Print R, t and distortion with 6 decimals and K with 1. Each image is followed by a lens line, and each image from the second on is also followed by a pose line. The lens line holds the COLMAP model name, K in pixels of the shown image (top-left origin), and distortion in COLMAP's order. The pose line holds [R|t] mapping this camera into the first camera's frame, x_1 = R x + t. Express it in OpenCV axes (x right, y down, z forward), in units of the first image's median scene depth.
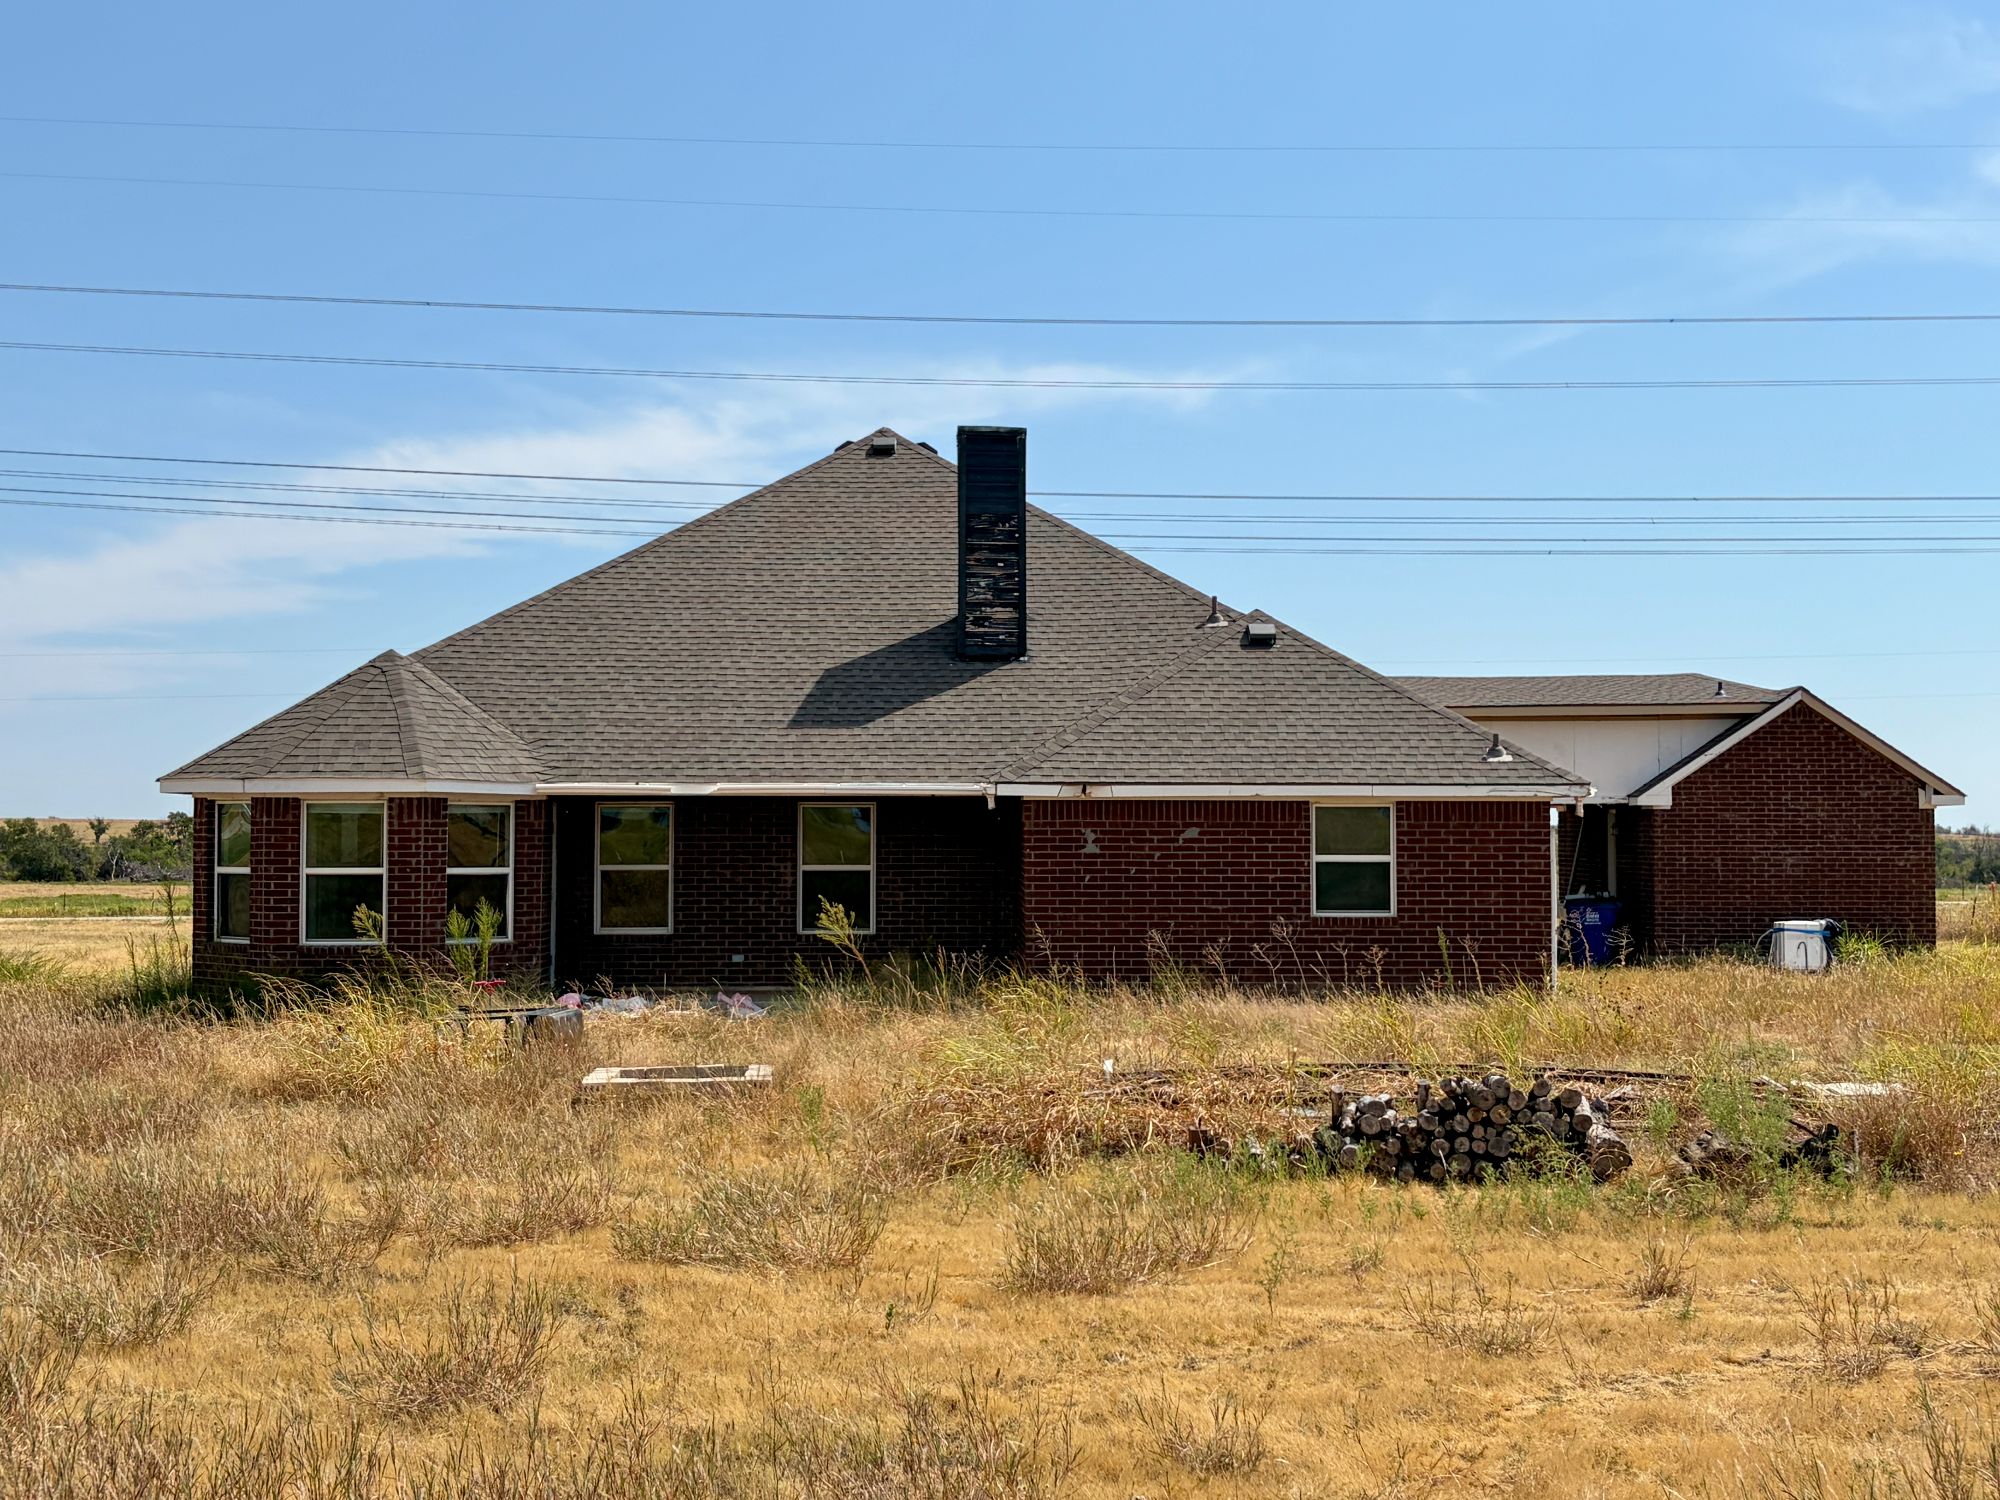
lens RADIAL K [[2606.1, 0, 999.6], [0, 2606.1, 750.1], [0, 0, 1]] dist [0.159439, 0.000000]
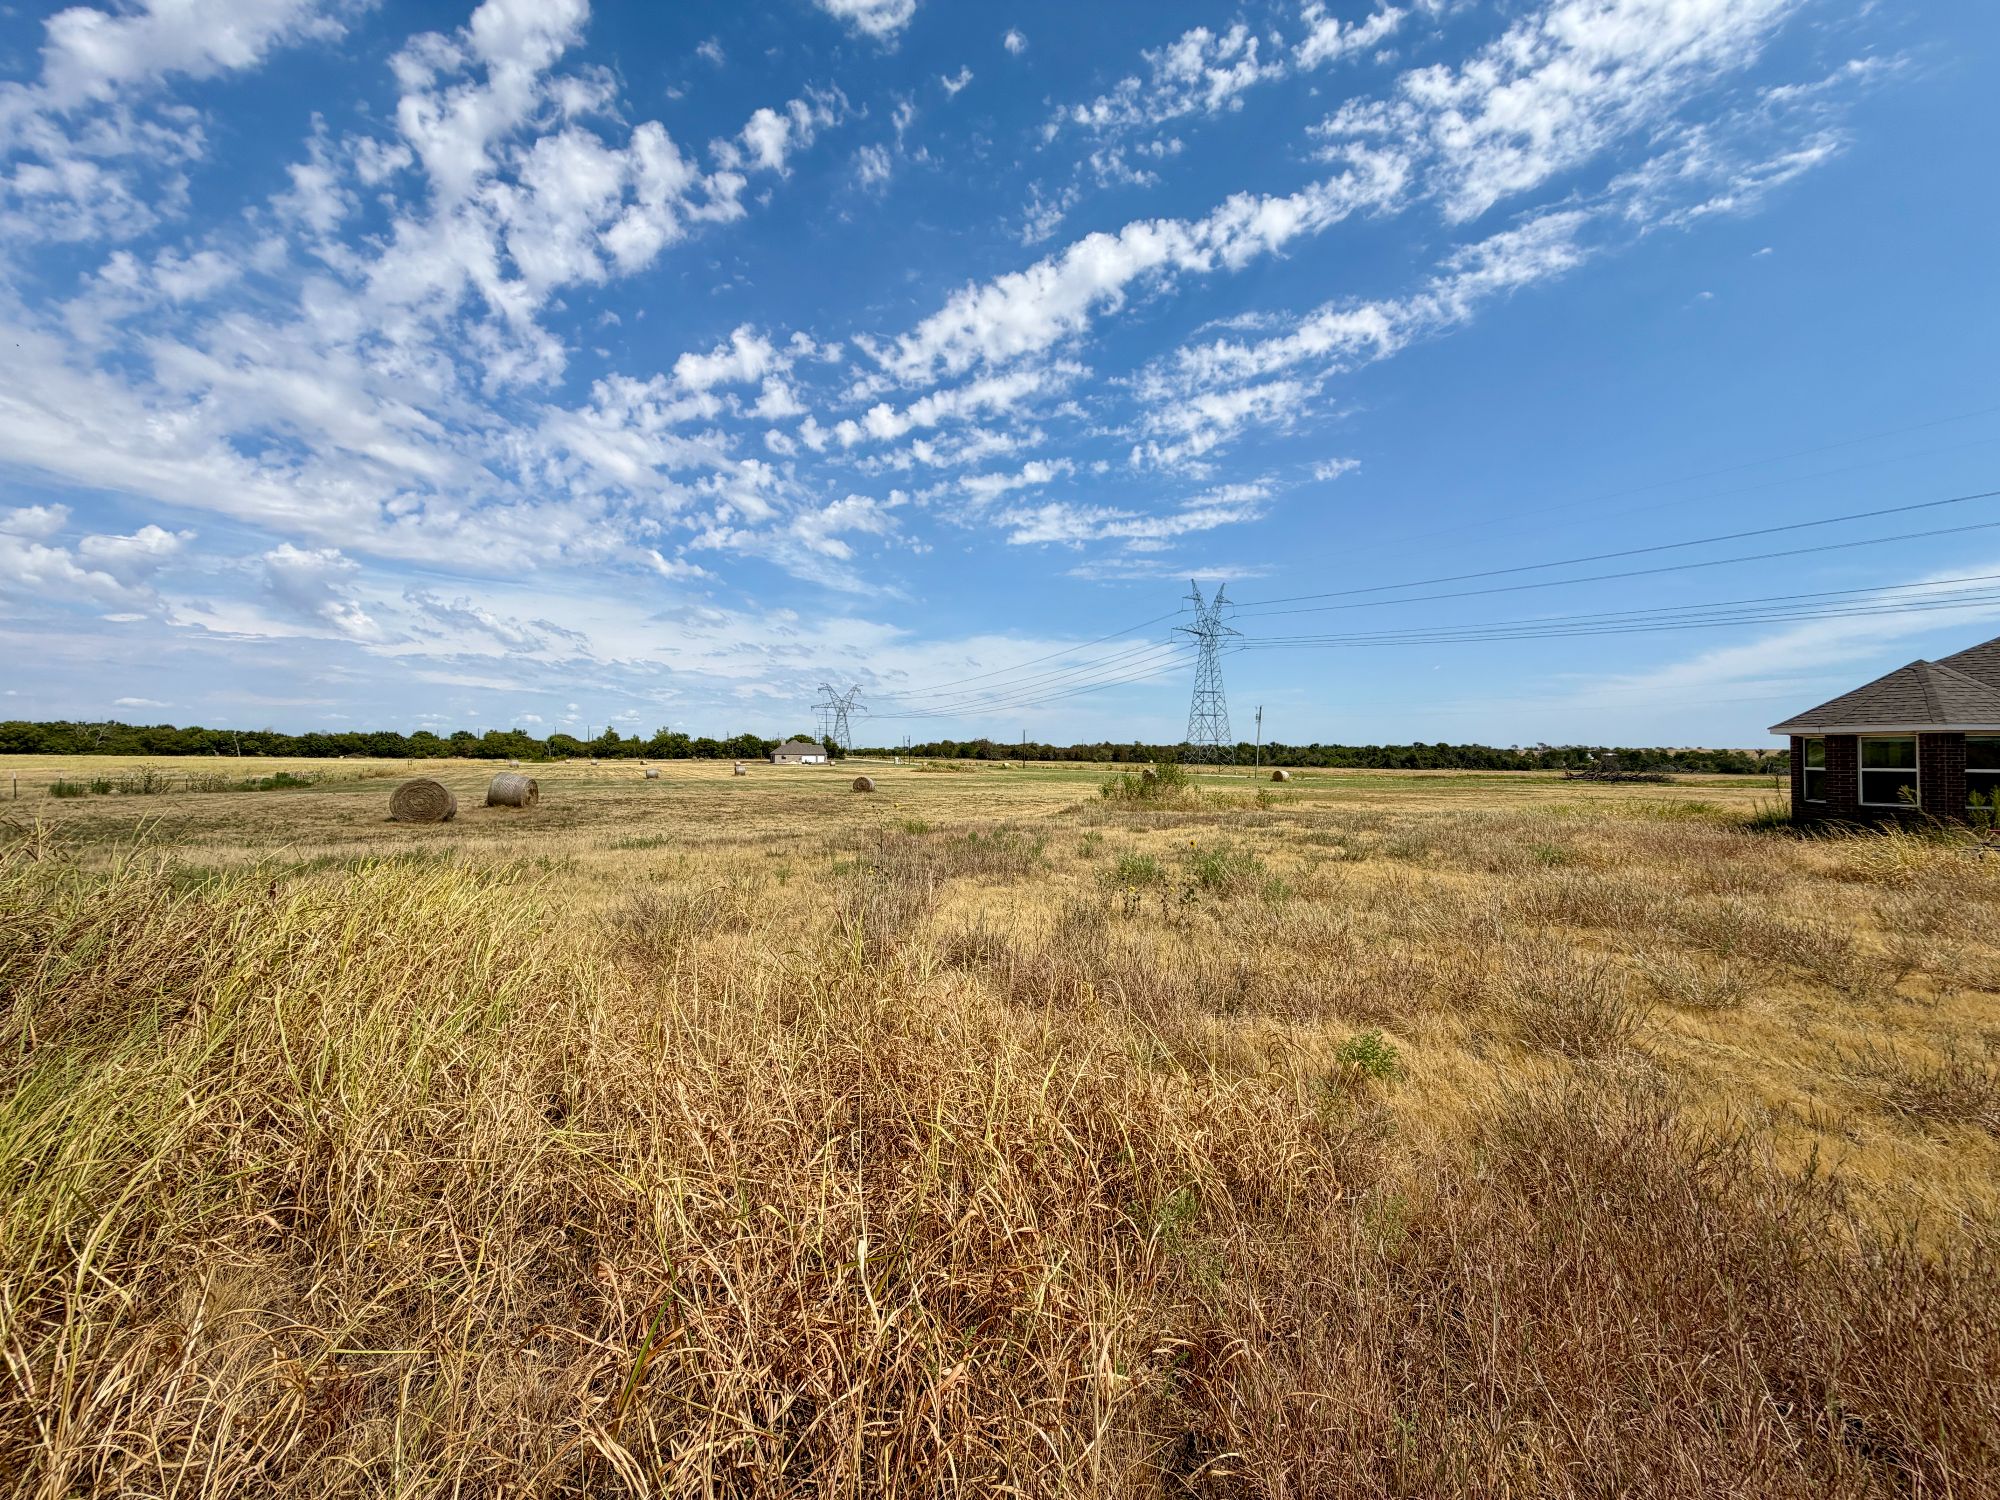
lens RADIAL K [[804.8, 0, 991.1], [0, 804.8, 750.3], [0, 0, 1]] dist [0.003785, 0.000810]
pose [[0.462590, -0.011628, -0.886496, -0.015880], [0.032483, 0.999465, 0.003841, 0.006382], [0.885977, -0.030572, 0.462720, 0.104606]]
